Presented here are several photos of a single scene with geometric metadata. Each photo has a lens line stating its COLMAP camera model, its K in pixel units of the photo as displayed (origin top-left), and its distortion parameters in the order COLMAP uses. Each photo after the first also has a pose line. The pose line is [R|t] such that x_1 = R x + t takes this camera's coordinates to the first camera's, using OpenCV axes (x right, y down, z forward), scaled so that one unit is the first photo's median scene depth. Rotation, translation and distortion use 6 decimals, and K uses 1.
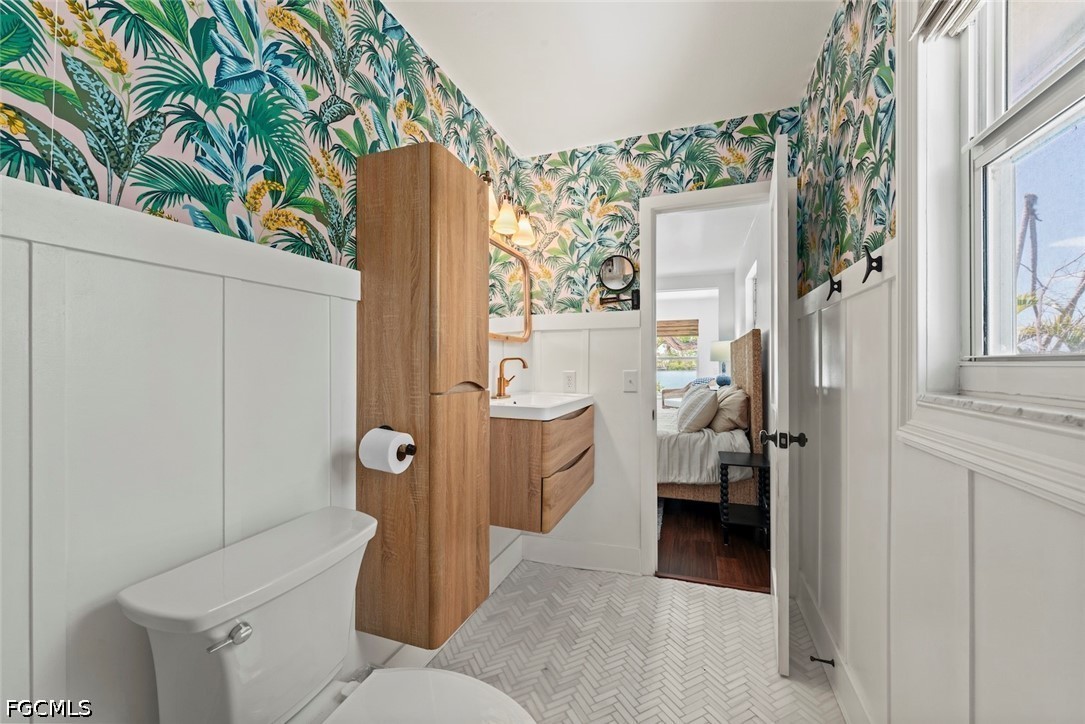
lens RADIAL K [[424.1, 0, 542.6], [0, 424.1, 364.0], [0, 0, 1]] dist [0.000445, -0.000197]
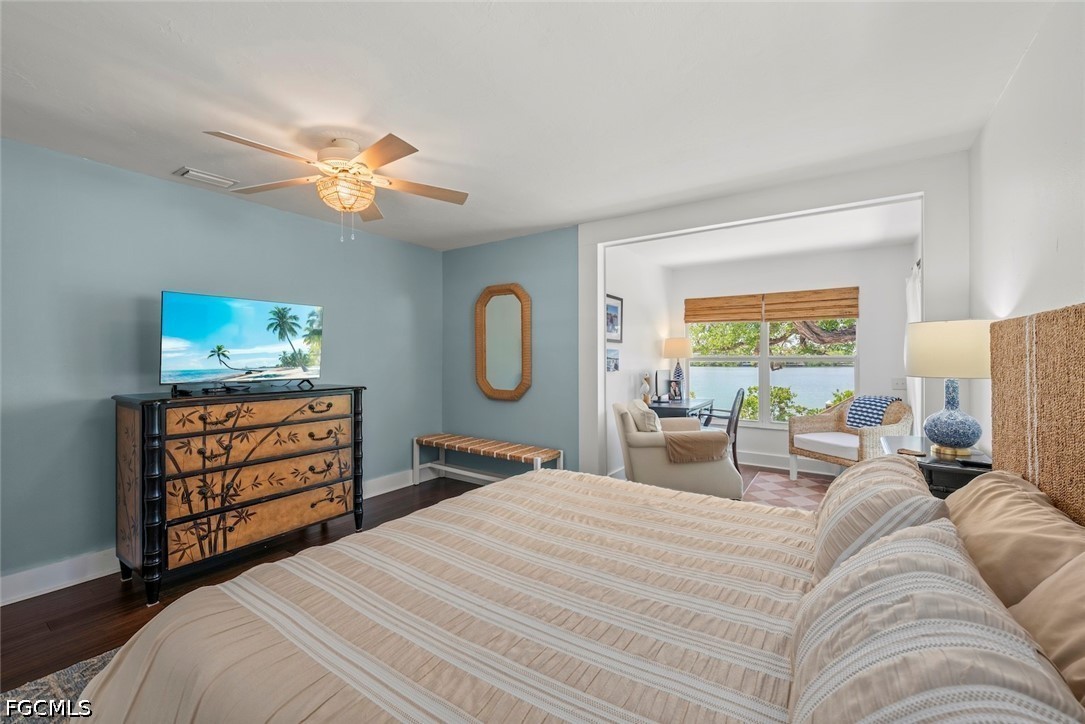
lens RADIAL K [[444.0, 0, 542.5], [0, 444.0, 362.0], [0, 0, 1]] dist [0.000156, -0.000116]
pose [[0.968886, 0.002404, -0.247497, 0.118201], [-0.000369, 0.999966, 0.008269, -0.014560], [0.247509, -0.007920, 0.968853, 0.353171]]
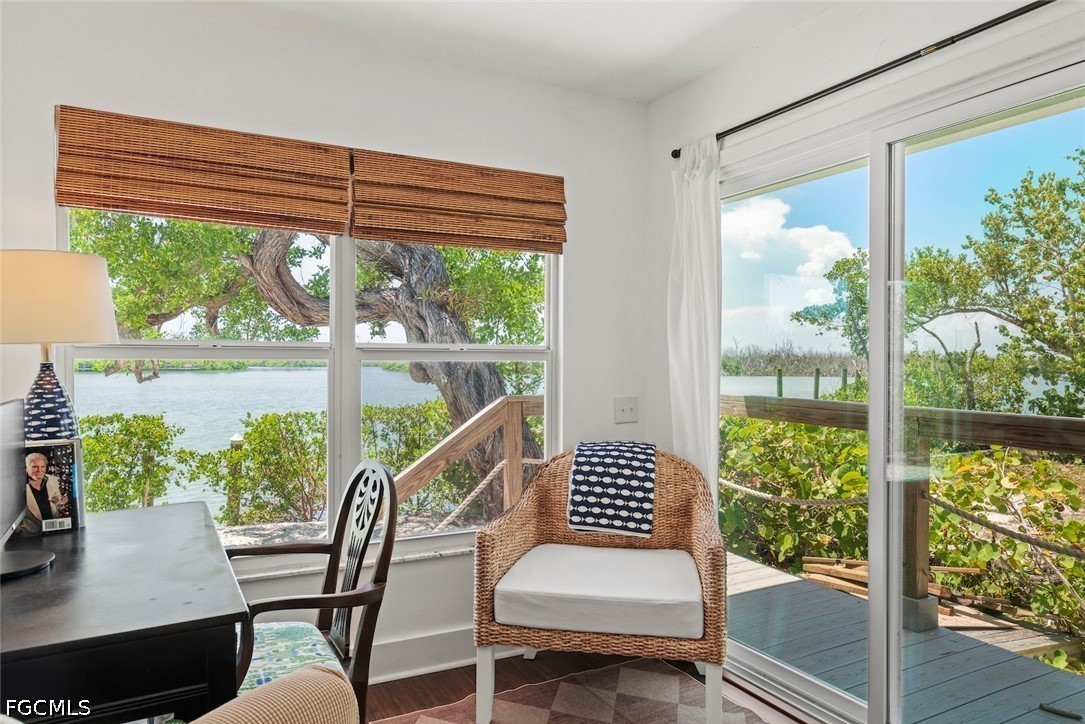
lens RADIAL K [[717.5, 0, 542.5], [0, 717.5, 362.0], [0, 0, 1]] dist [-0.000190, 0.000220]
pose [[0.673781, 0.004521, 0.738917, 0.085309], [-0.006740, 0.999977, 0.000028, -0.009807], [-0.738900, -0.004999, 0.673796, 0.746616]]
